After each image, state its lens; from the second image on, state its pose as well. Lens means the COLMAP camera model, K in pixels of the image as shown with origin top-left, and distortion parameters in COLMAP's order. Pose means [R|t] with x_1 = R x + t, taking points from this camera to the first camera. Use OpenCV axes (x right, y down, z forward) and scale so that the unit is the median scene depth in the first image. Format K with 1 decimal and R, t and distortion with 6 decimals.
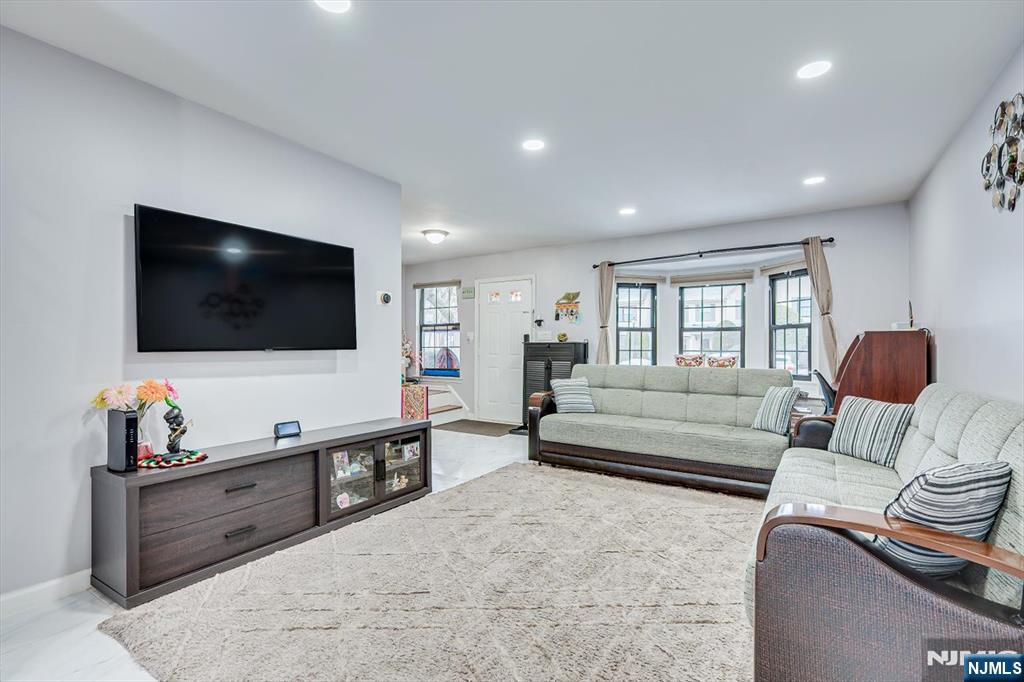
lens RADIAL K [[475.1, 0, 519.7], [0, 475.1, 346.5], [0, 0, 1]] dist [-0.000391, 0.000316]
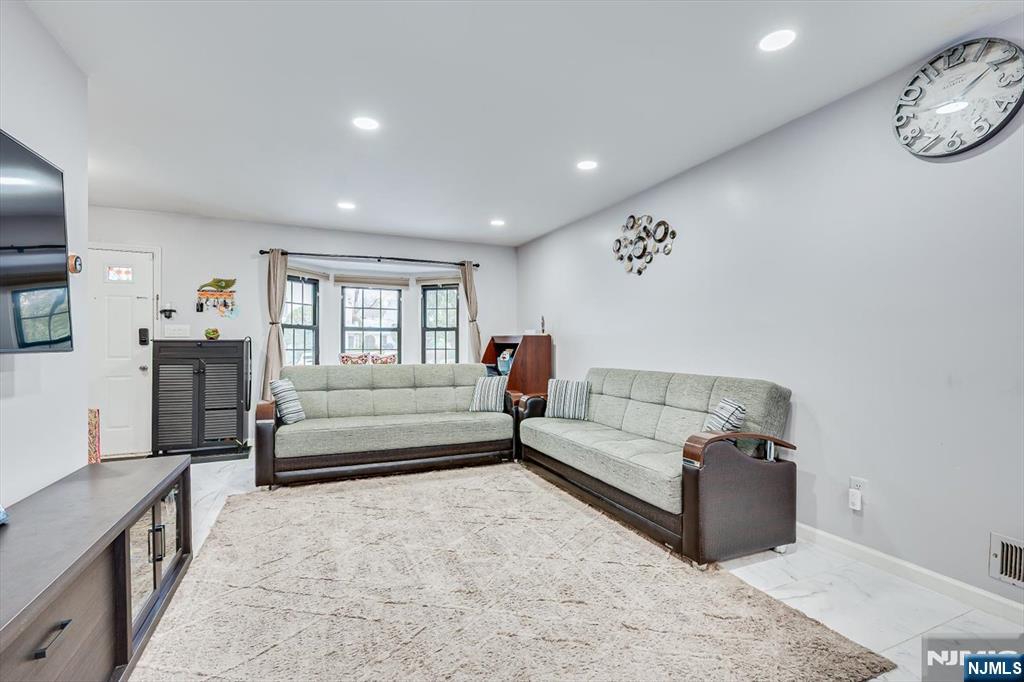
lens RADIAL K [[475.1, 0, 519.7], [0, 475.1, 346.5], [0, 0, 1]] dist [-0.000391, 0.000316]
pose [[0.533591, -0.002754, 0.845738, -0.366489], [-0.001438, 0.999990, 0.004163, -0.002504], [-0.845742, -0.003437, 0.533582, 0.168269]]
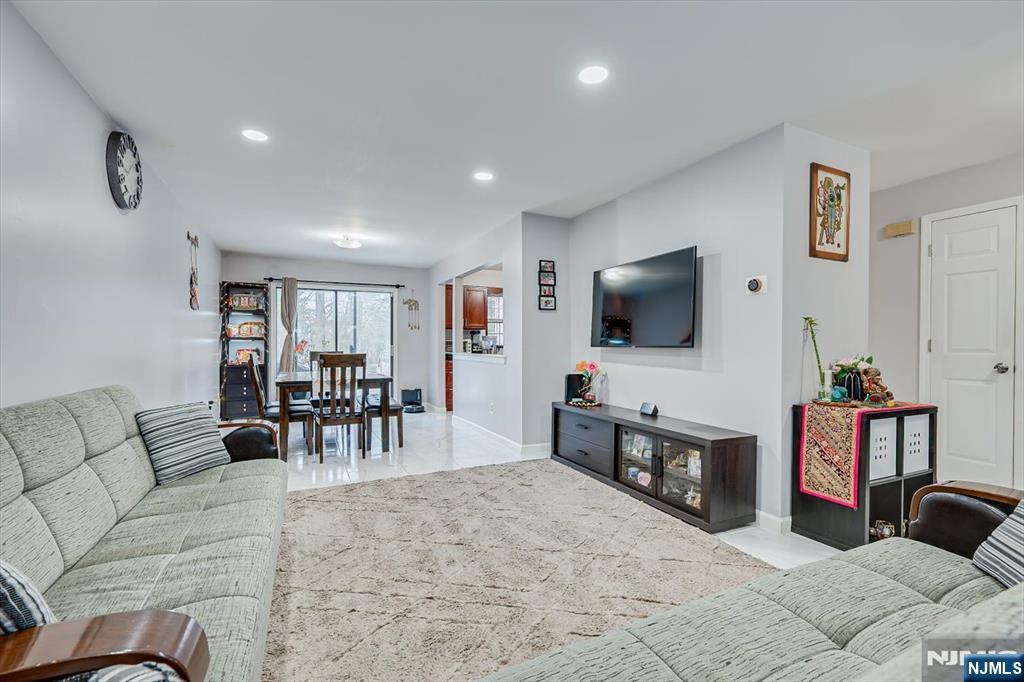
lens RADIAL K [[437.6, 0, 506.6], [0, 437.6, 344.0], [0, 0, 1]] dist [0.001474, -0.000162]
pose [[-0.544903, 0.001969, -0.838496, 0.429970], [-0.002879, 0.999987, 0.004220, -0.003224], [0.838494, 0.004713, -0.544891, 0.795781]]
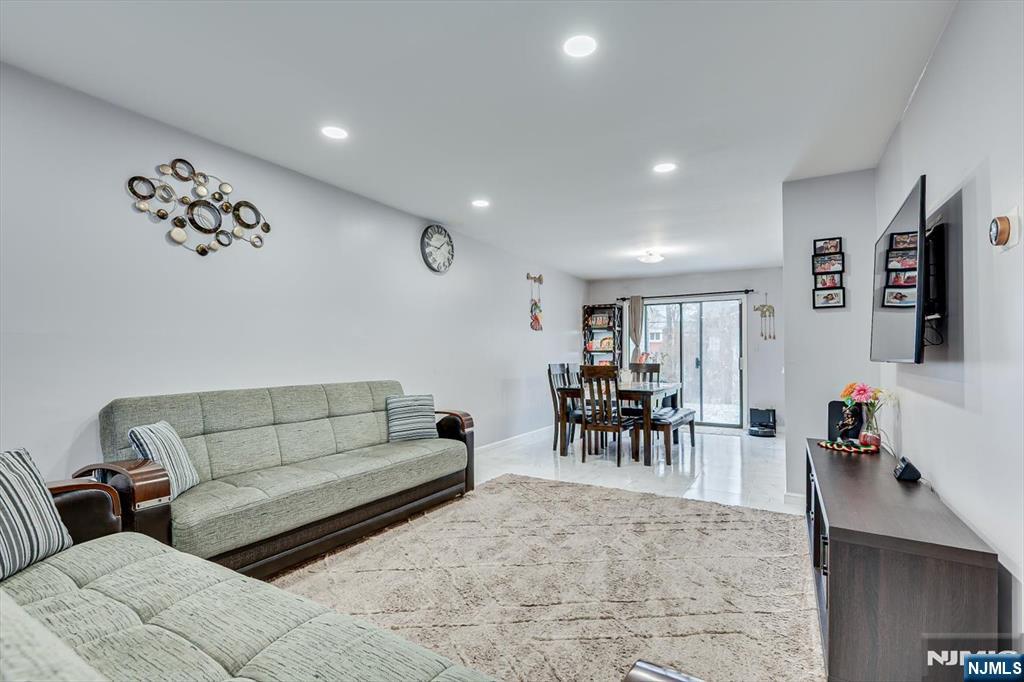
lens RADIAL K [[444.8, 0, 524.9], [0, 444.8, 344.5], [0, 0, 1]] dist [0.002117, 0.000125]
pose [[-0.998168, 0.000028, -0.060497, 0.089589], [0.001337, 0.999766, -0.021598, -0.003539], [0.060482, -0.021640, -0.997935, 1.003477]]
